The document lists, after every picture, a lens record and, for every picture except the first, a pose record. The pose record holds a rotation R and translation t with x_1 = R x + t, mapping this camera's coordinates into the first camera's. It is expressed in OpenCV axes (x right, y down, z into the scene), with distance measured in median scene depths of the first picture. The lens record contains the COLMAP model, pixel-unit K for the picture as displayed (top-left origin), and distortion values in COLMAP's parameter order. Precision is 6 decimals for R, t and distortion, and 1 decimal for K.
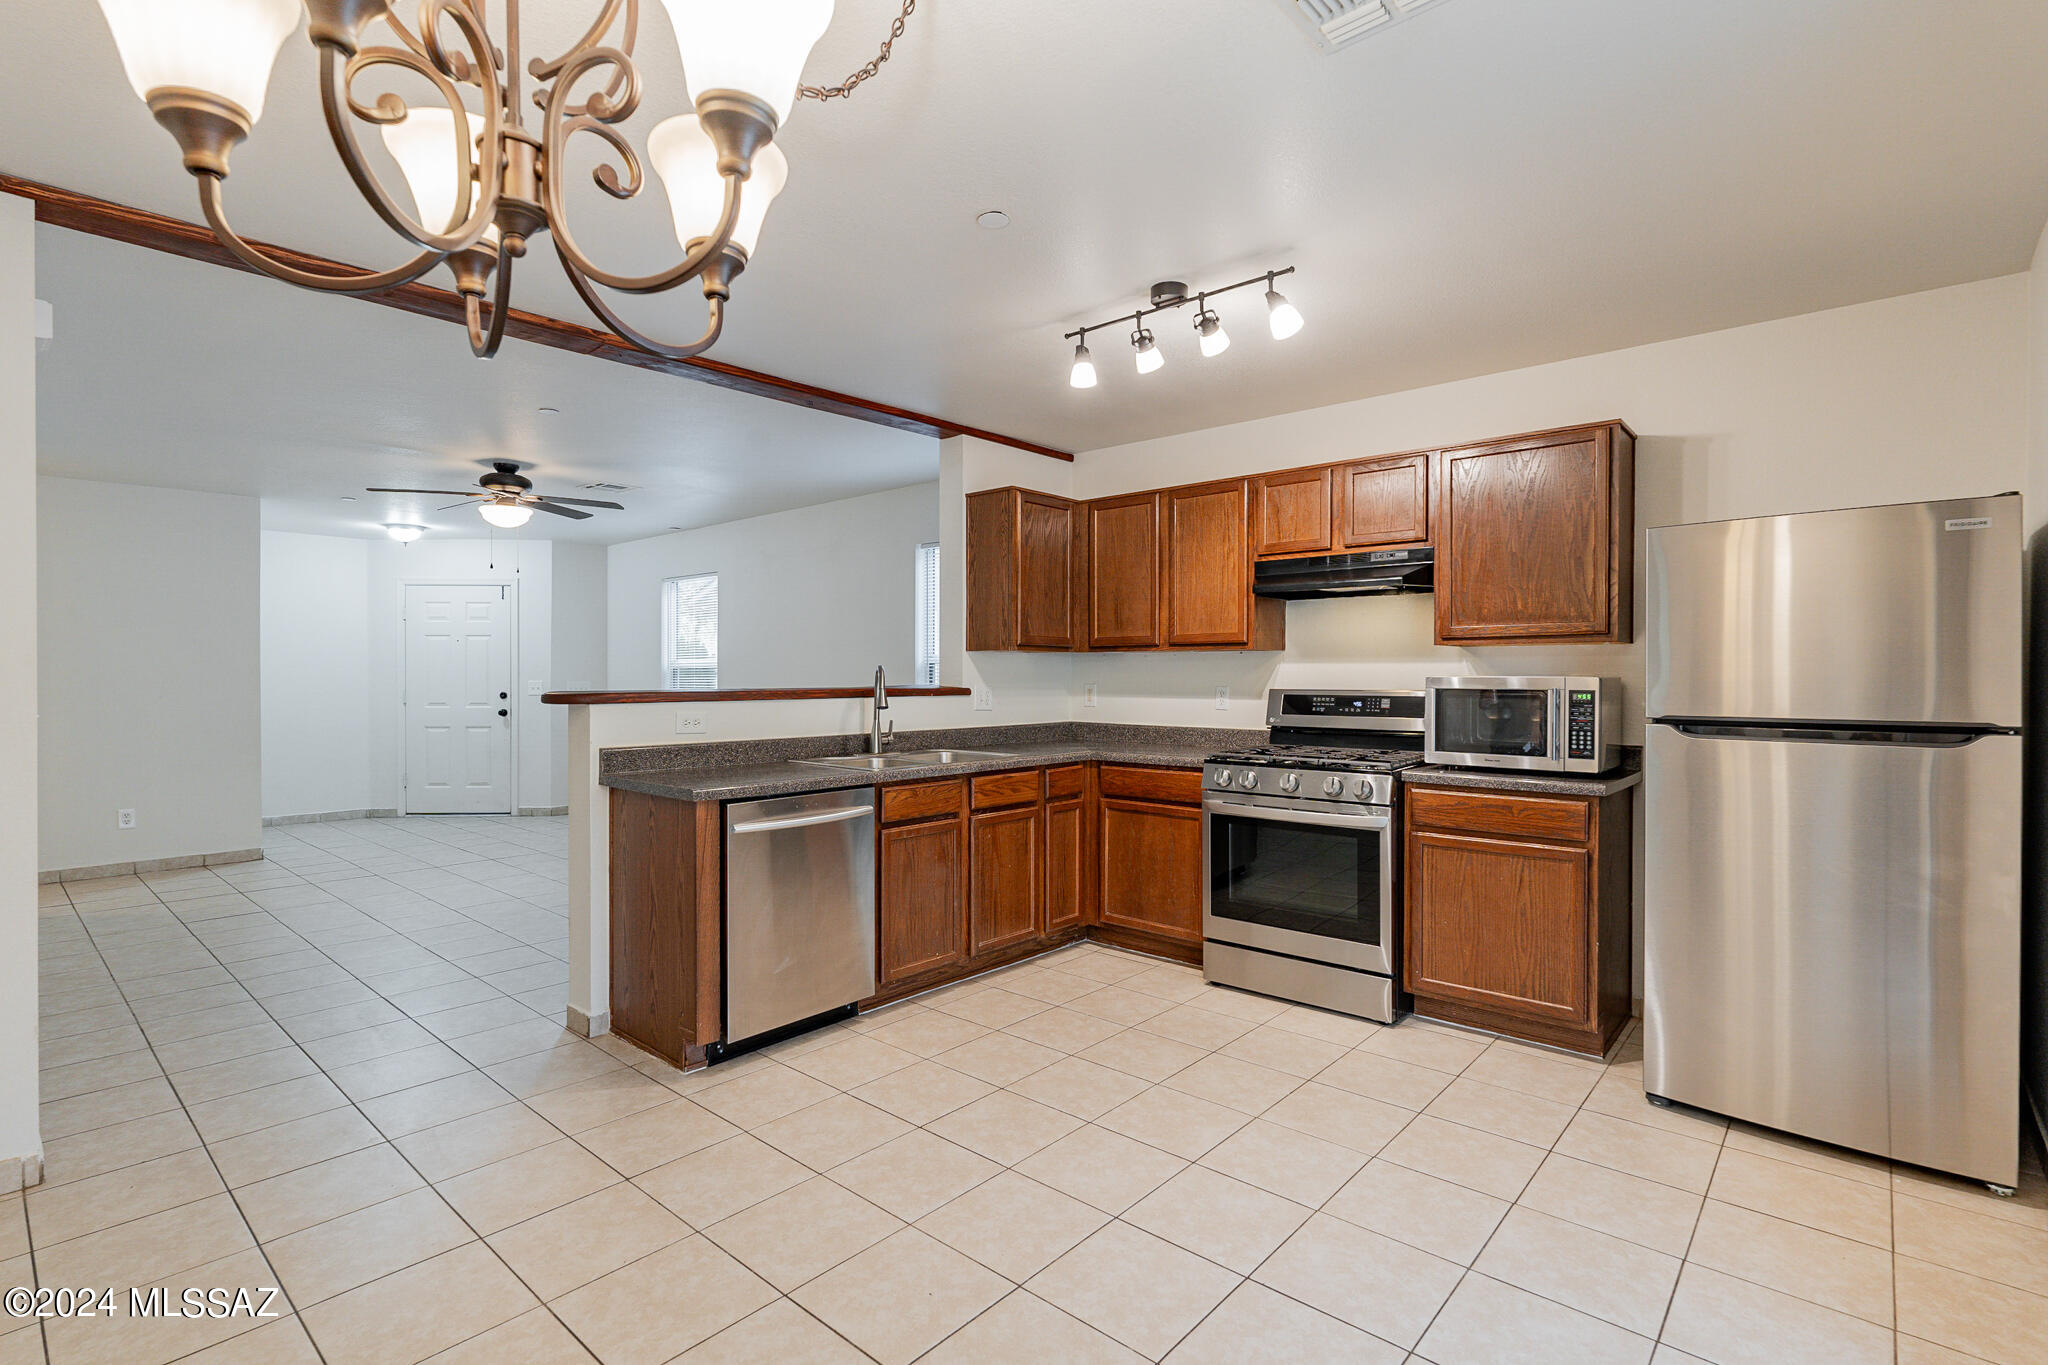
lens RADIAL K [[969.3, 0, 1017.6], [0, 969.3, 678.0], [0, 0, 1]] dist [-0.000991, -0.000321]
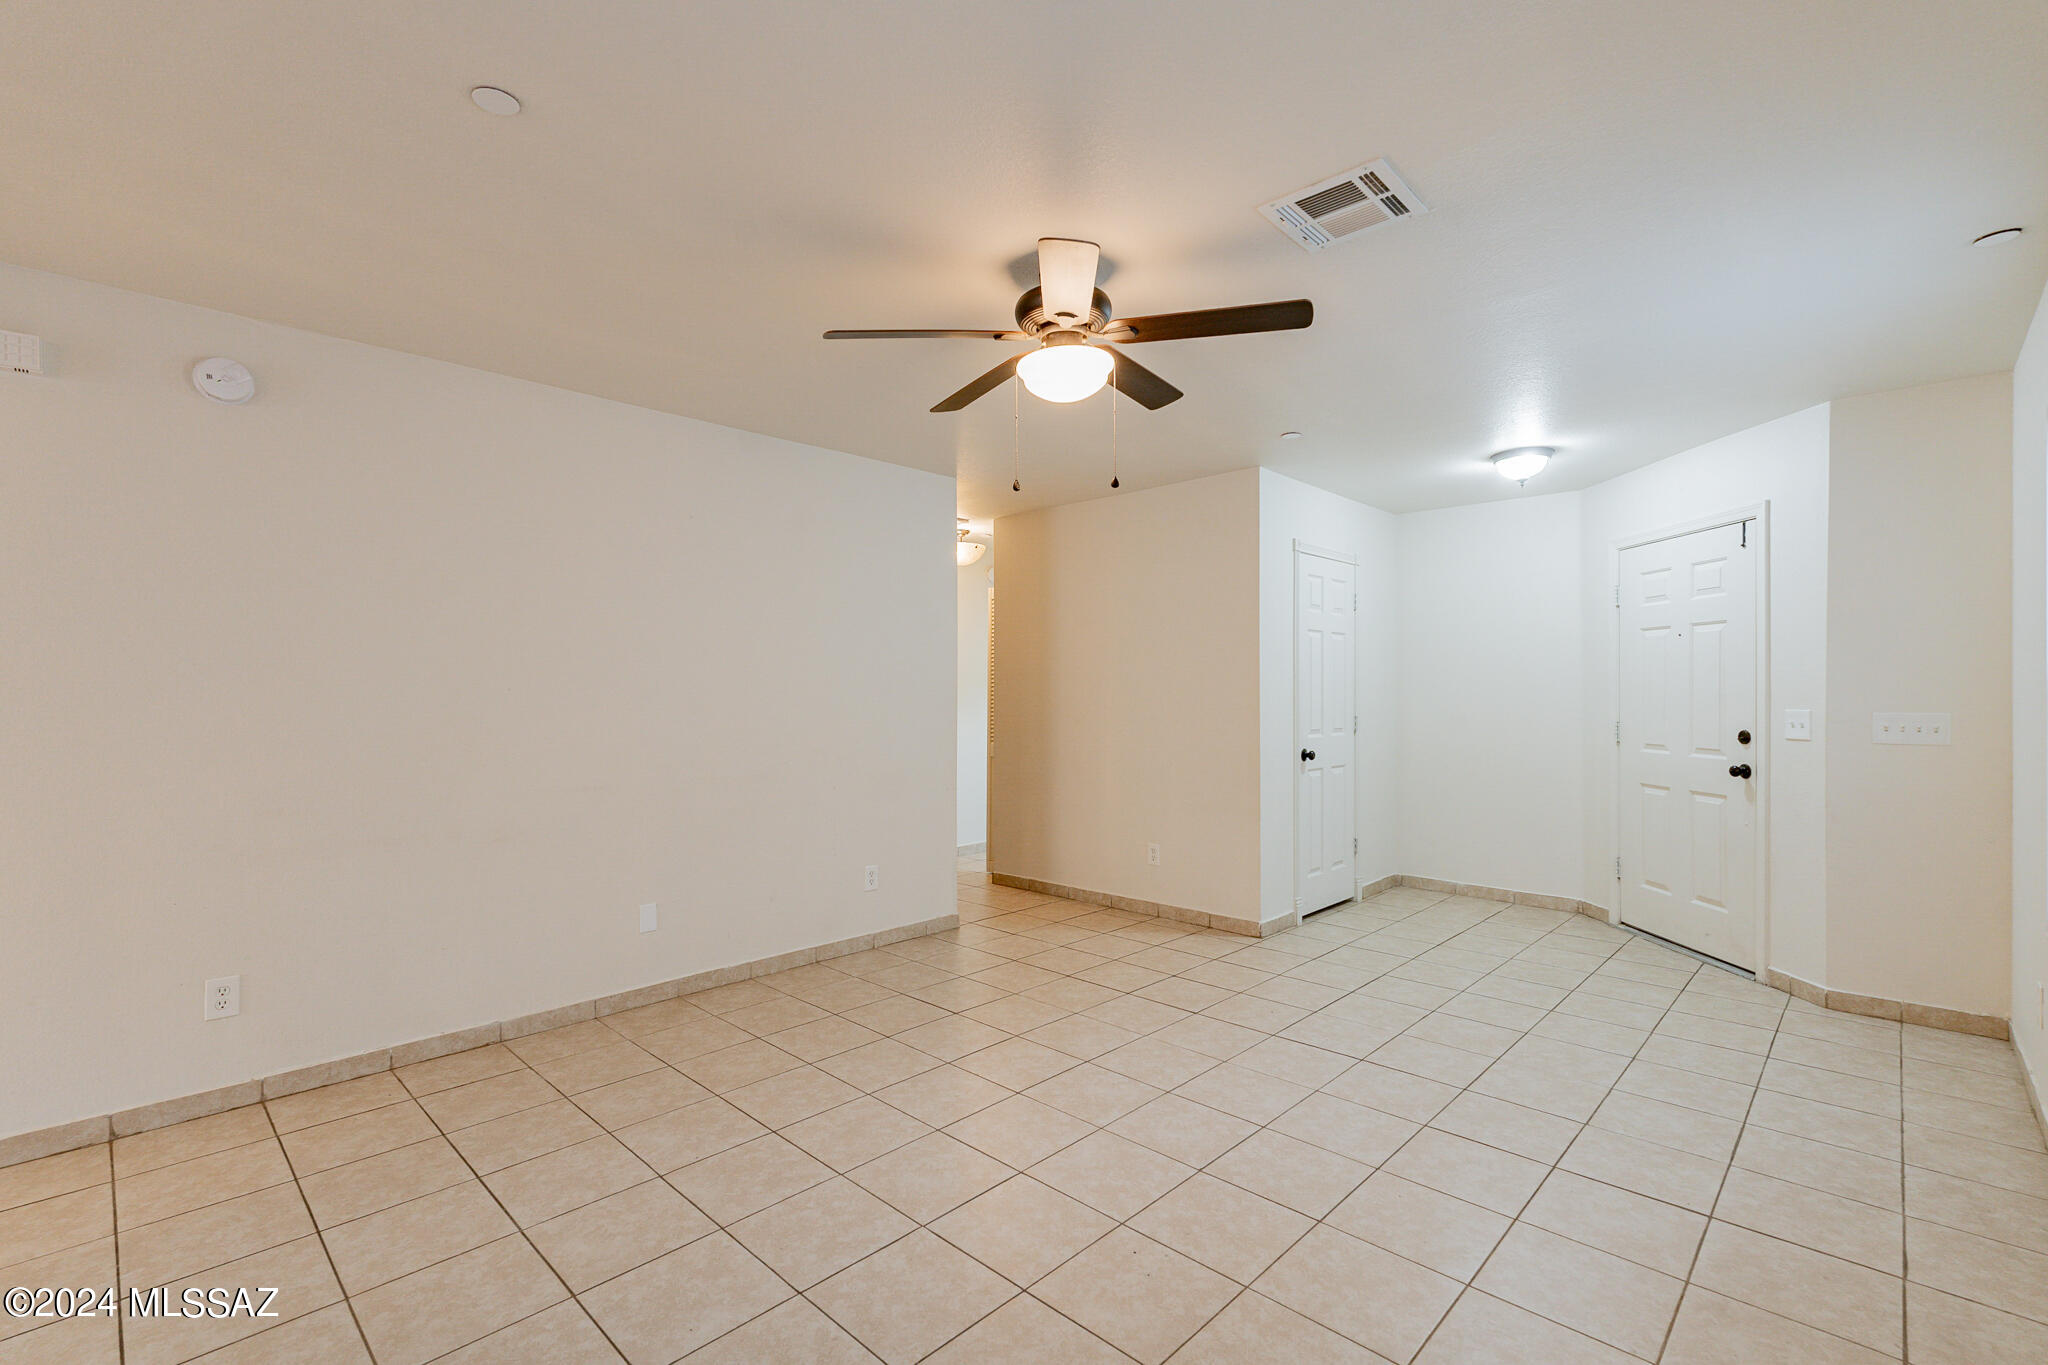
lens RADIAL K [[899.9, 0, 1016.2], [0, 899.9, 686.2], [0, 0, 1]] dist [-0.006343, 0.002568]
pose [[-0.038634, -0.009201, -0.999211, -0.094036], [-0.000689, 0.999958, -0.009182, -0.007845], [0.999253, 0.000334, -0.038639, 1.272394]]
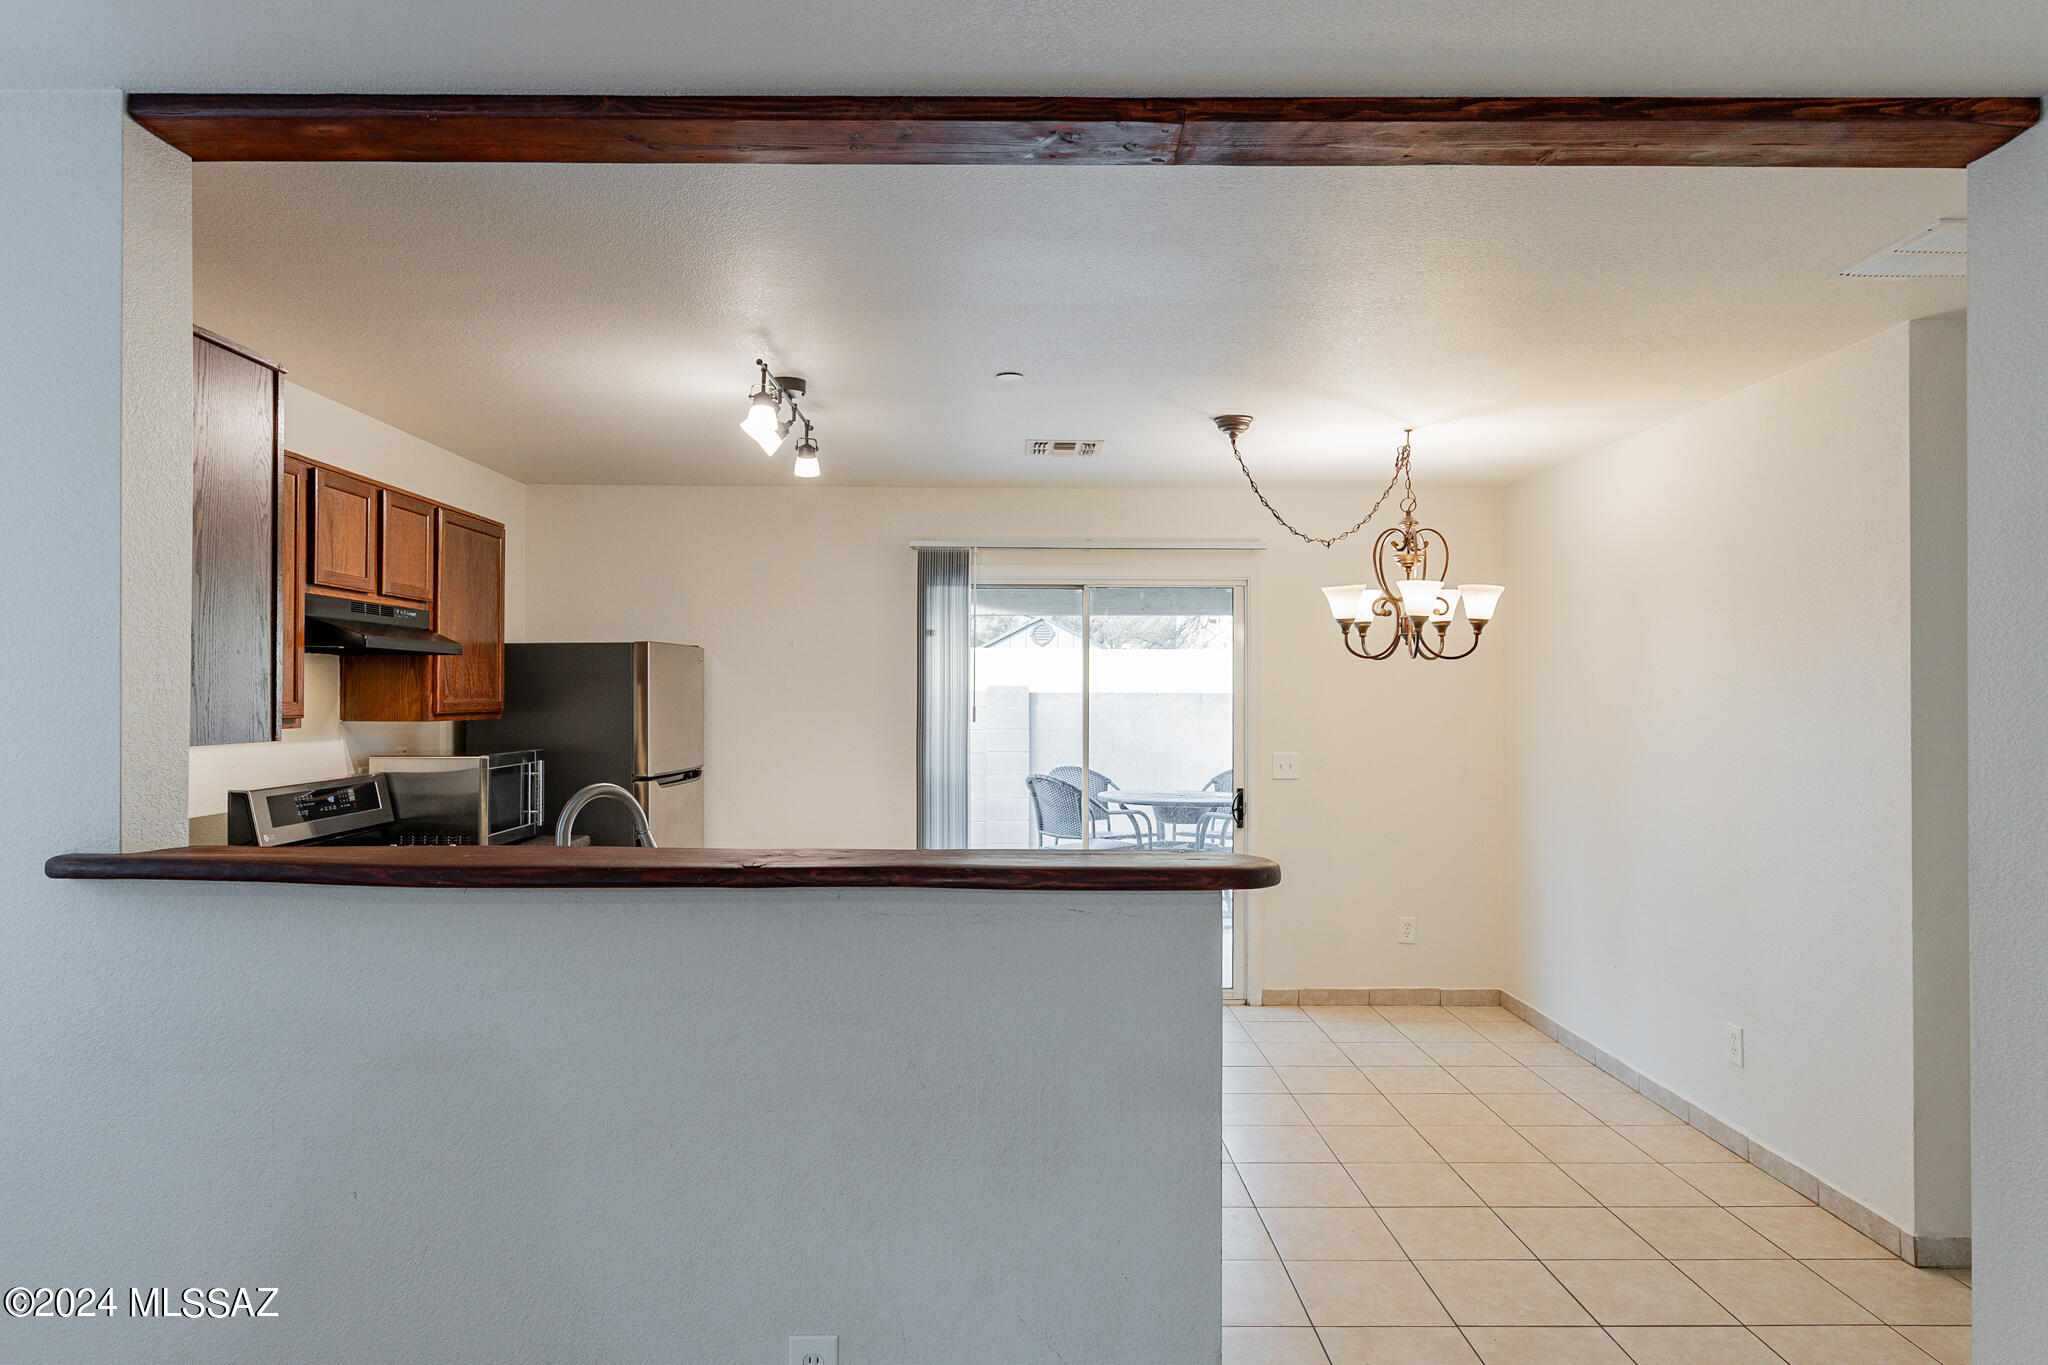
lens RADIAL K [[1241.1, 0, 1010.1], [0, 1241.1, 679.7], [0, 0, 1]] dist [-0.005450, 0.003811]
pose [[-0.670707, 0.002183, 0.741719, -0.667012], [-0.006928, 0.999934, -0.009209, -0.056403], [-0.741690, -0.011315, -0.670648, 1.177392]]
